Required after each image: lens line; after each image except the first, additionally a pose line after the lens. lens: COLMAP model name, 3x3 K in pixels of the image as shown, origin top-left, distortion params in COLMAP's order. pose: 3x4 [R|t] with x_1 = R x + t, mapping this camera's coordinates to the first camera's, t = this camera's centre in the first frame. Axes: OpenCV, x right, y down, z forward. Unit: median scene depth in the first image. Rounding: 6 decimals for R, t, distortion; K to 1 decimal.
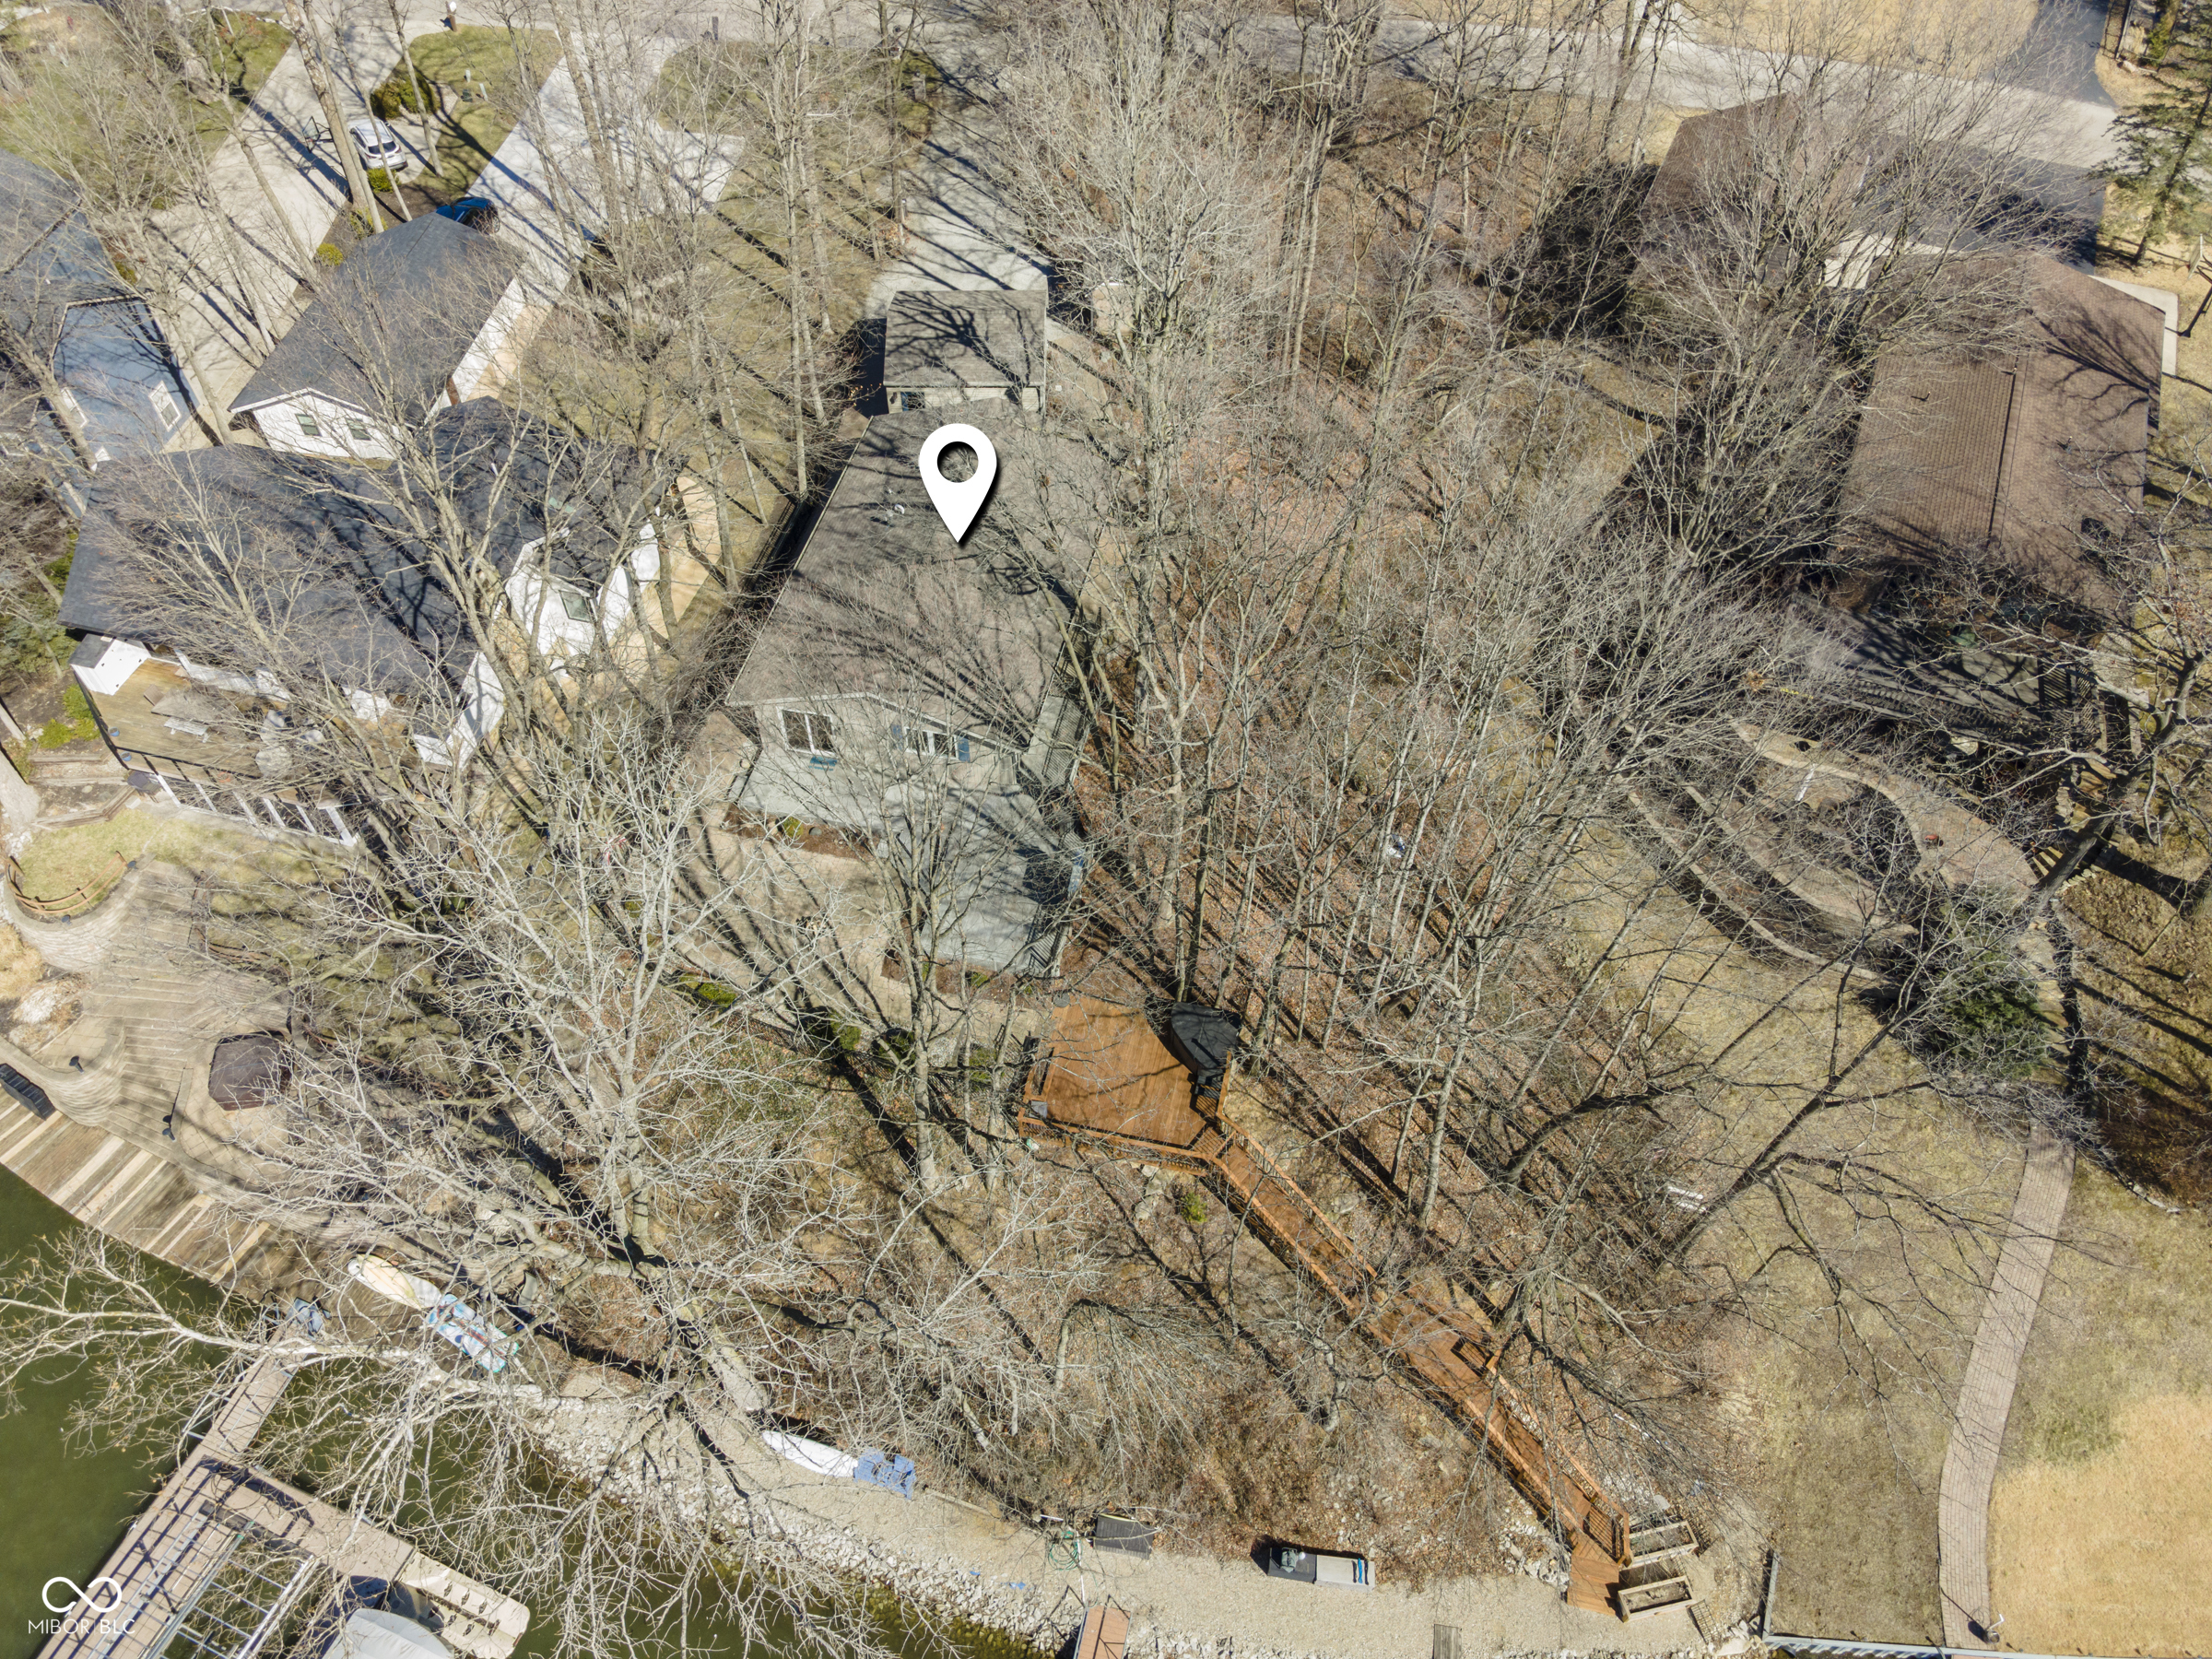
lens RADIAL K [[1617.8, 0, 1101.6], [0, 1617.8, 836.3], [0, 0, 1]] dist [0.030559, 0.026327]
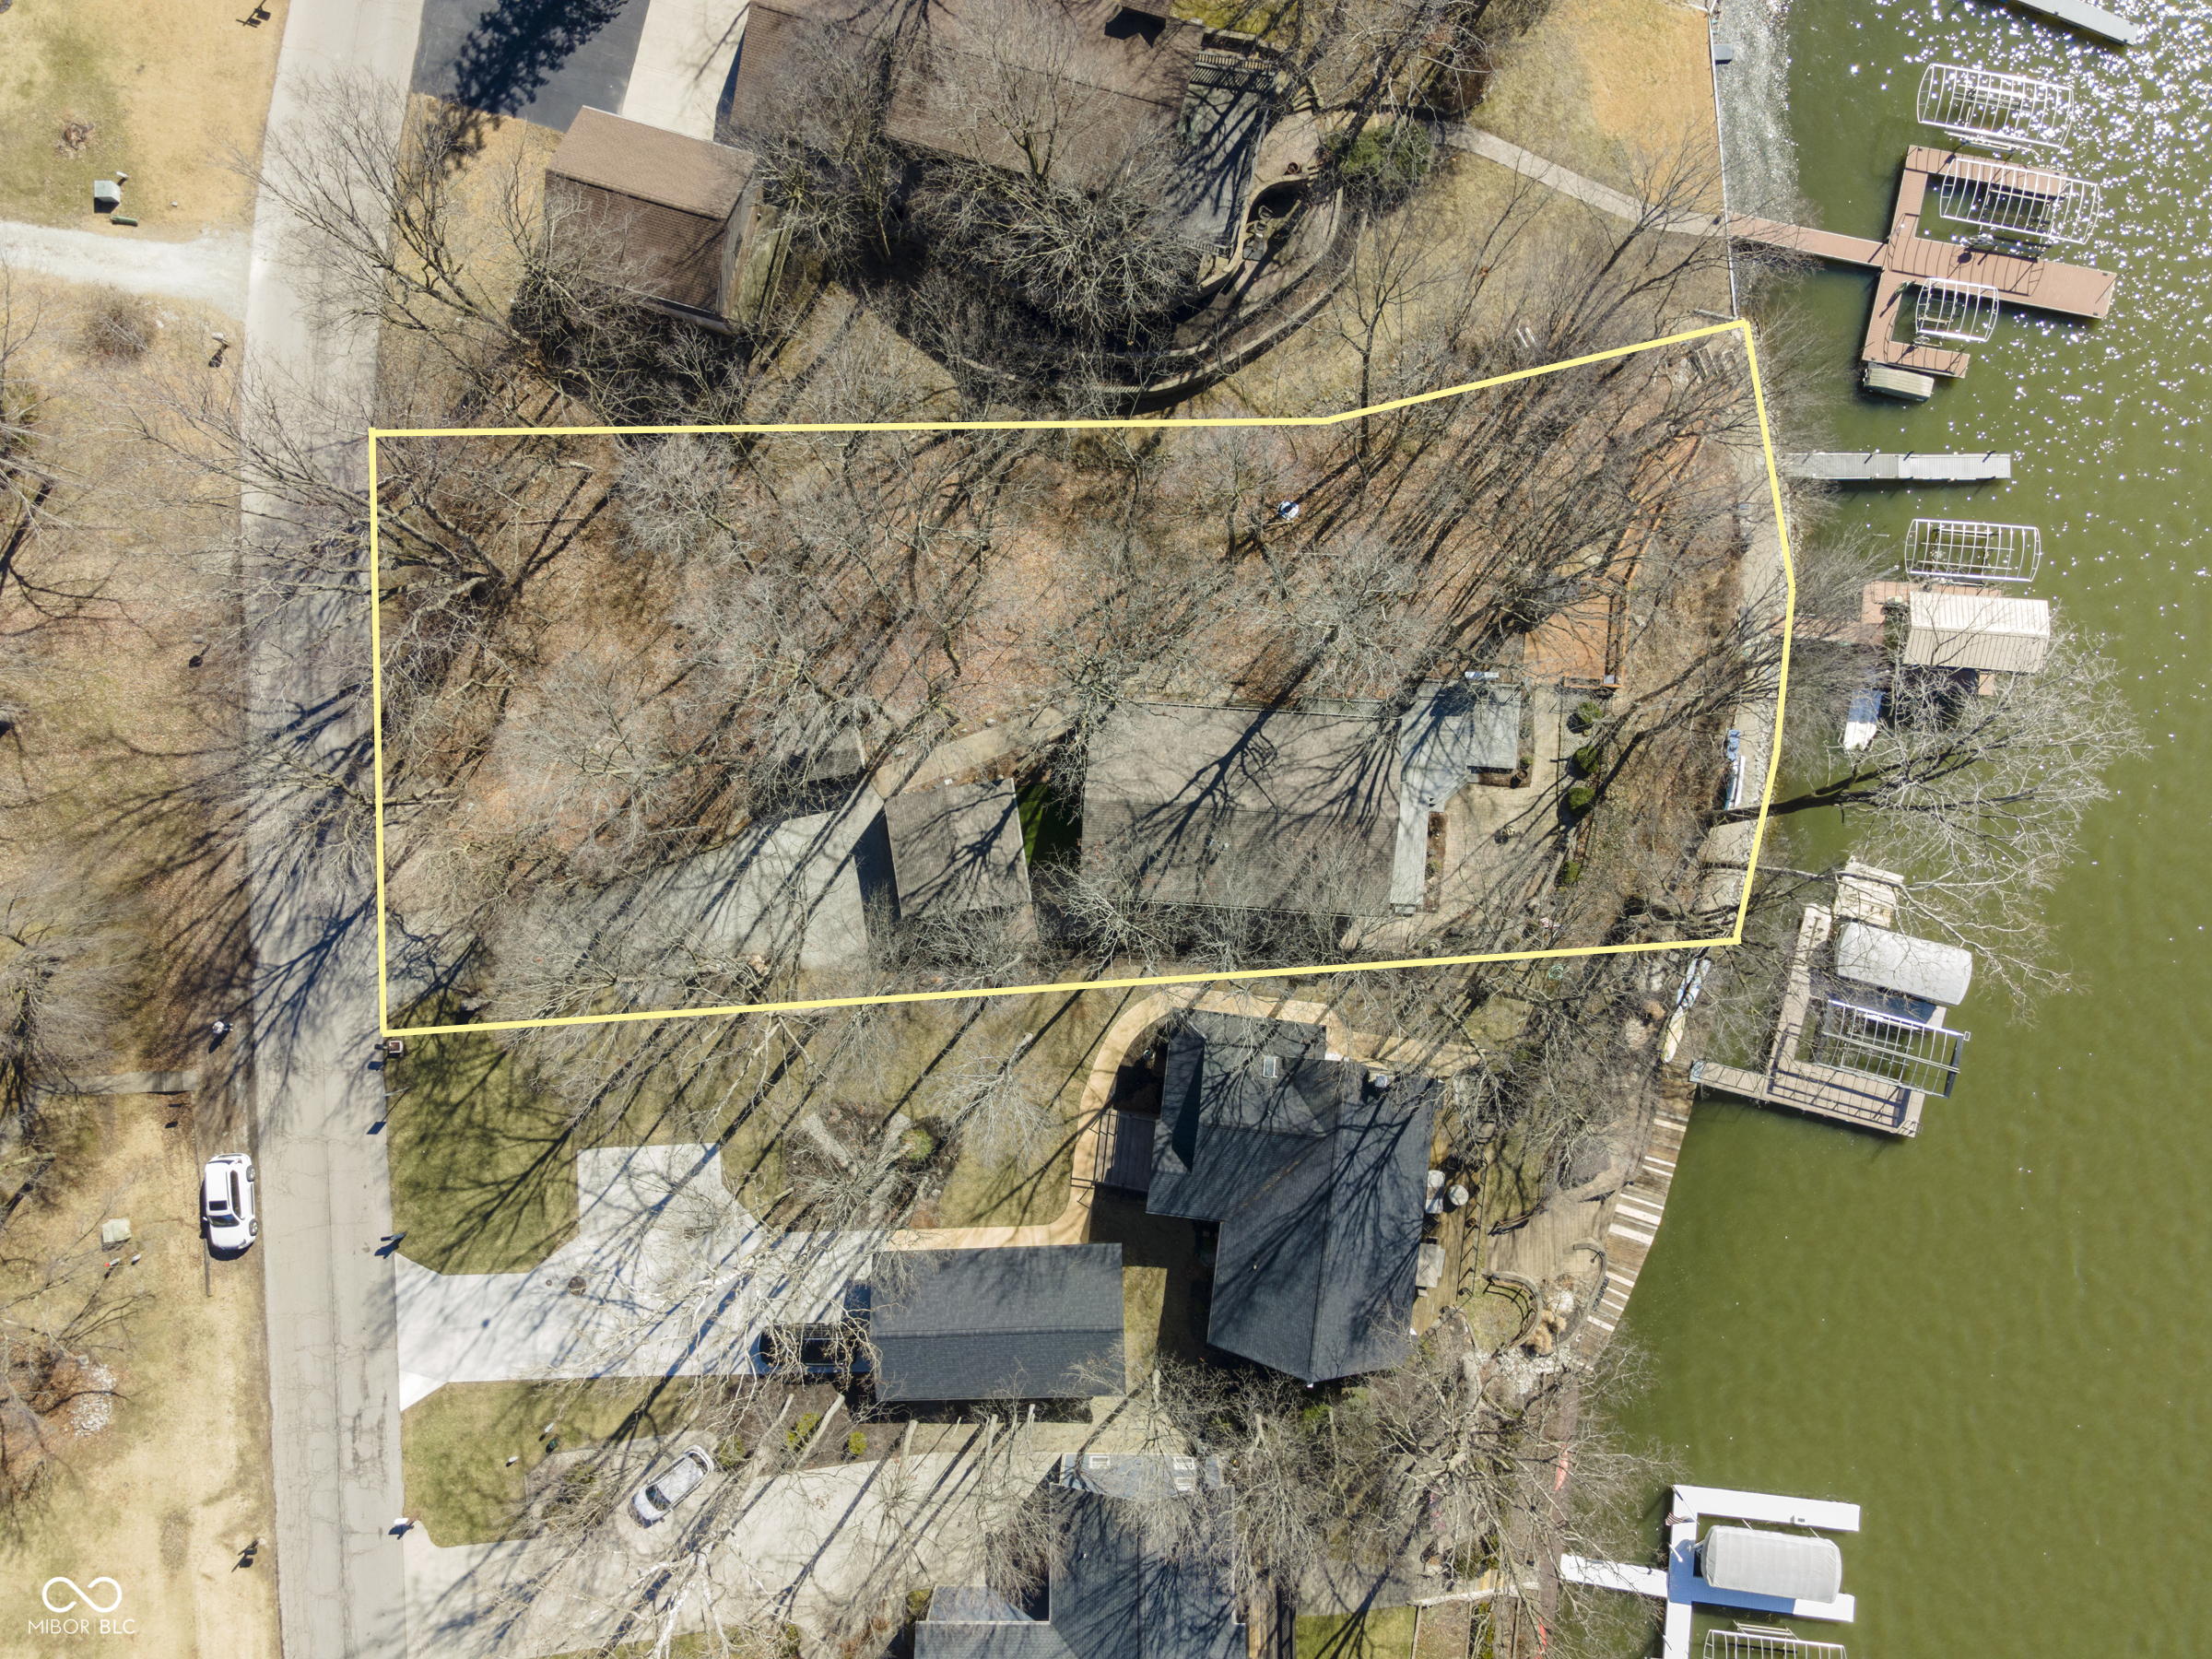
lens RADIAL K [[1617.8, 0, 1103.3], [0, 1617.8, 826.4], [0, 0, 1]] dist [0.030559, 0.026327]
pose [[-0.152988, -0.988004, 0.021051, -0.139680], [0.768719, -0.105592, 0.630810, -1.311281], [-0.621020, 0.112688, 0.775651, -0.045070]]
